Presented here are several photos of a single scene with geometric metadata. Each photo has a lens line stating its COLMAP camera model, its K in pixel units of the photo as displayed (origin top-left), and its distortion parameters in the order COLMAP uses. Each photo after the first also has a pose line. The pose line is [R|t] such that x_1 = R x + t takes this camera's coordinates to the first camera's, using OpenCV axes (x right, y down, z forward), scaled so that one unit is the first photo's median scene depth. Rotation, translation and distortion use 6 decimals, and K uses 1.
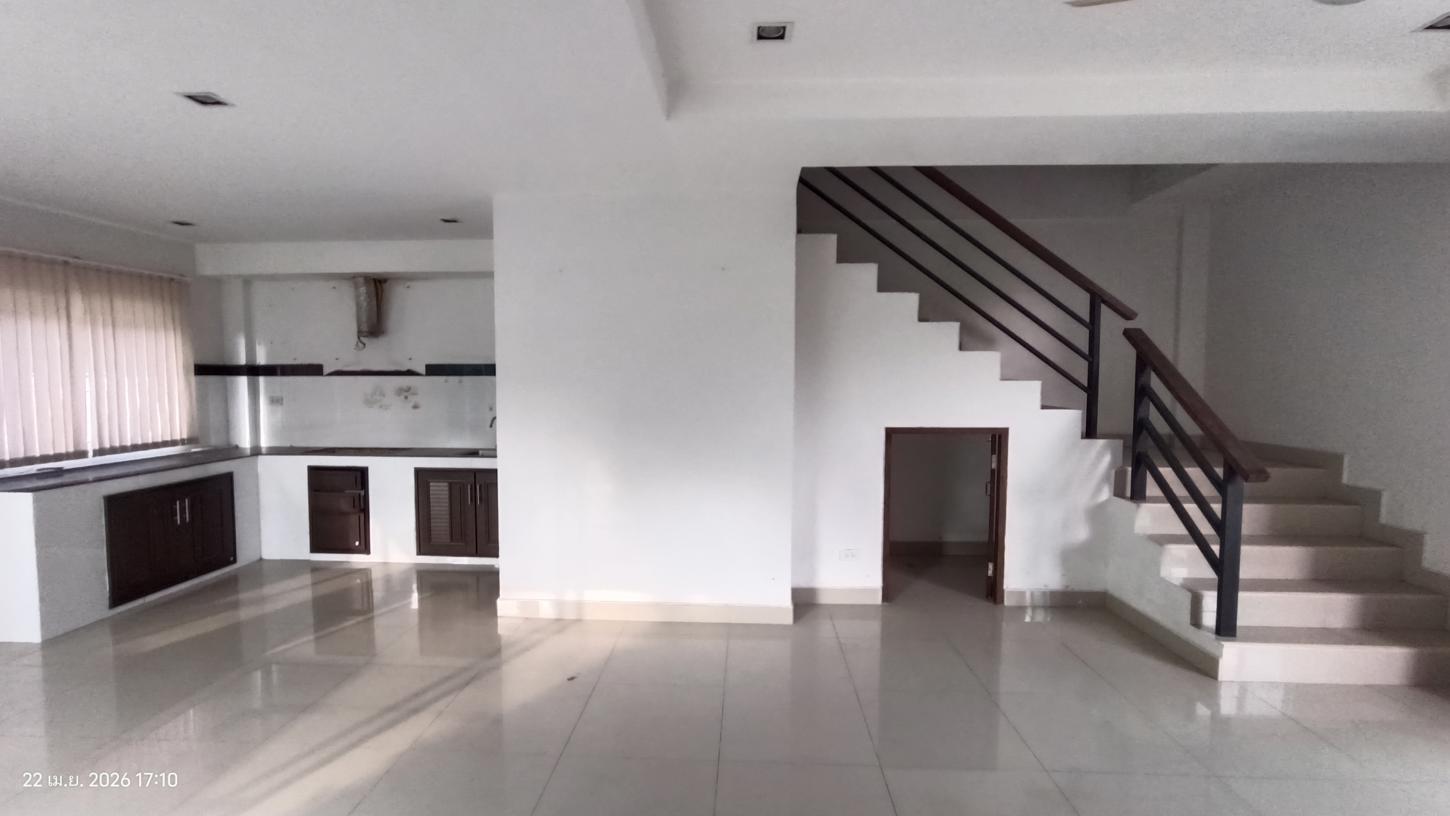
lens RADIAL K [[648.2, 0, 723.0], [0, 648.2, 421.4], [0, 0, 1]] dist [-0.013336, 0.000181]
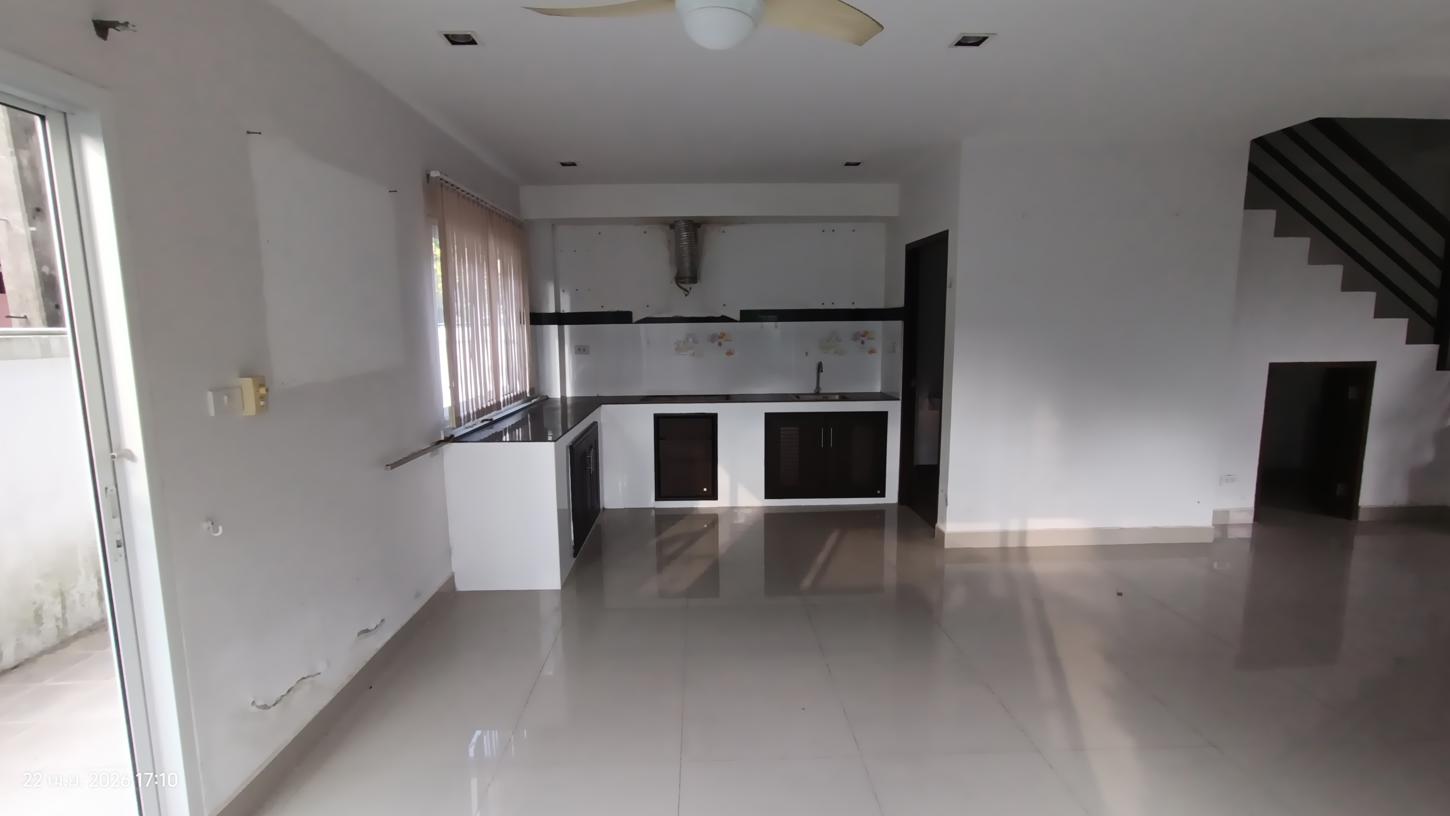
lens RADIAL K [[672.8, 0, 725.0], [0, 672.8, 408.0], [0, 0, 1]] dist [-0.001124, -0.000133]
pose [[0.996114, -0.025253, 0.084375, -0.620557], [0.020147, 0.997945, 0.060832, -0.001543], [-0.085737, -0.058895, 0.994576, -0.041984]]
